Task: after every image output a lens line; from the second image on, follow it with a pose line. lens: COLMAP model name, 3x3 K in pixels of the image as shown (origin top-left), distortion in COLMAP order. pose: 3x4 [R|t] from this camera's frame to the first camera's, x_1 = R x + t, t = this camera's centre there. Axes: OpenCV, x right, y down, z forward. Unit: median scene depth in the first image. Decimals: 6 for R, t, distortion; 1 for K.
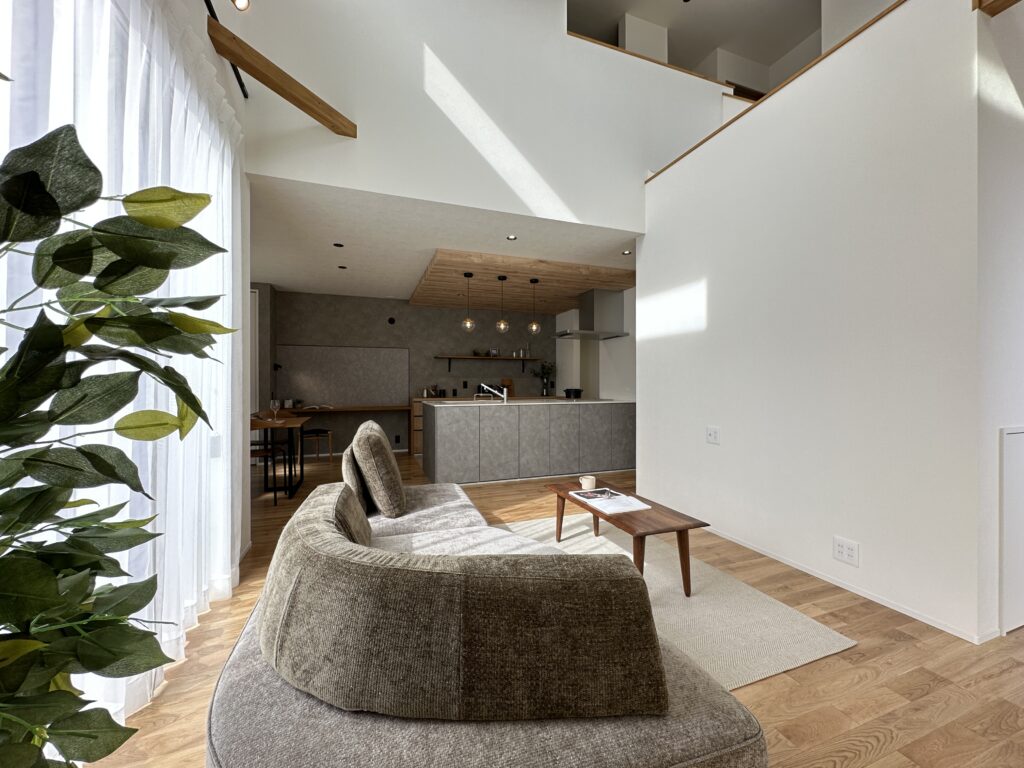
lens RADIAL K [[410.1, 0, 512.0], [0, 410.1, 384.0], [0, 0, 1]] dist [-0.001280, -0.000024]
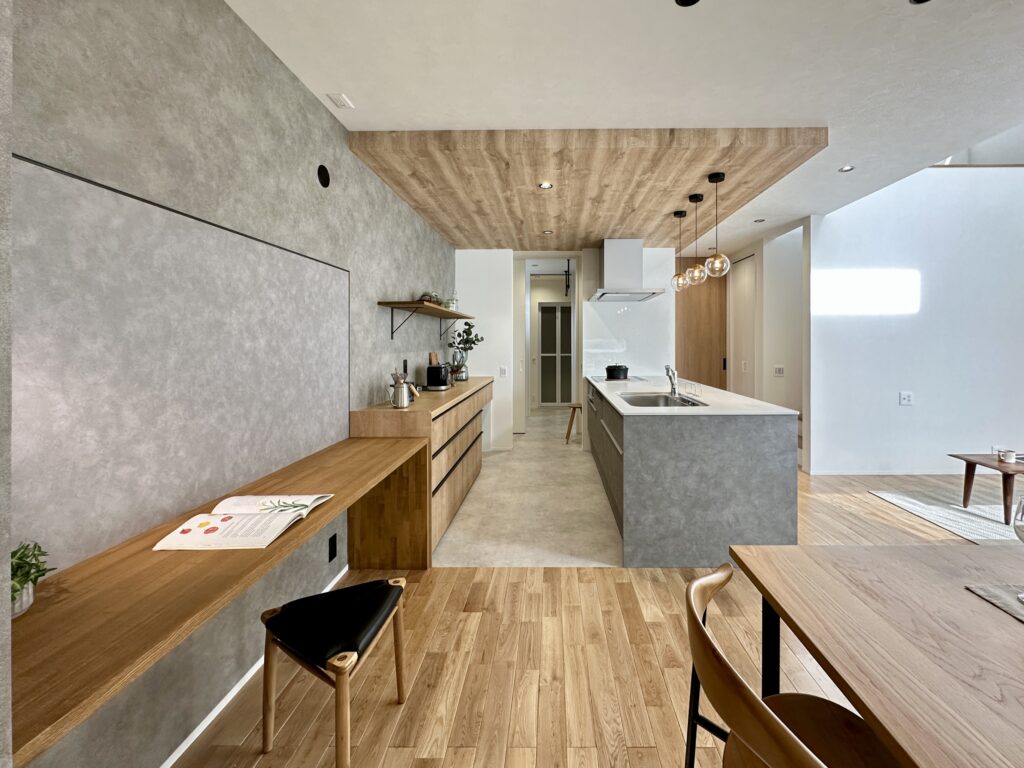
lens RADIAL K [[433.5, 0, 550.5], [0, 433.5, 342.7], [0, 0, 1]] dist [-0.000973, 0.000157]
pose [[0.354016, -0.001534, 0.935238, -0.695542], [0.006734, 0.999977, -0.000909, -0.033112], [-0.935215, 0.006620, 0.354018, 0.927279]]
